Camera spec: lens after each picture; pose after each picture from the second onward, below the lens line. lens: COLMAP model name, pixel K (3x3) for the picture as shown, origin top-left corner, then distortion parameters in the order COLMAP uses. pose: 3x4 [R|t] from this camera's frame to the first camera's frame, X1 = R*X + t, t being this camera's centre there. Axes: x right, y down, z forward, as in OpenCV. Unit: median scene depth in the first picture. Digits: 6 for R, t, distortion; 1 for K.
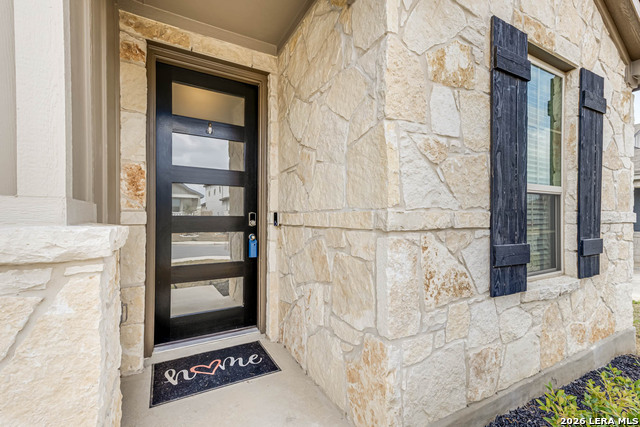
lens RADIAL K [[288.0, 0, 321.7], [0, 288.0, 218.7], [0, 0, 1]] dist [-0.001220, -0.000155]
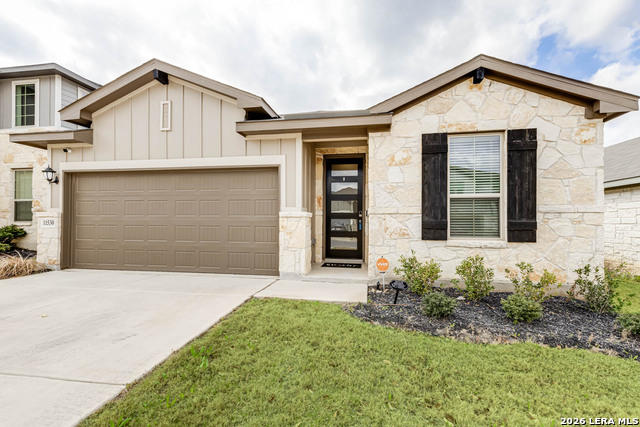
lens RADIAL K [[288.0, 0, 320.9], [0, 288.0, 217.2], [0, 0, 1]] dist [-0.001220, -0.000155]
pose [[0.775382, -0.010001, -0.631414, 1.344103], [-0.006224, 0.999705, -0.023477, 0.116126], [0.631462, 0.022134, 0.775091, -1.419282]]
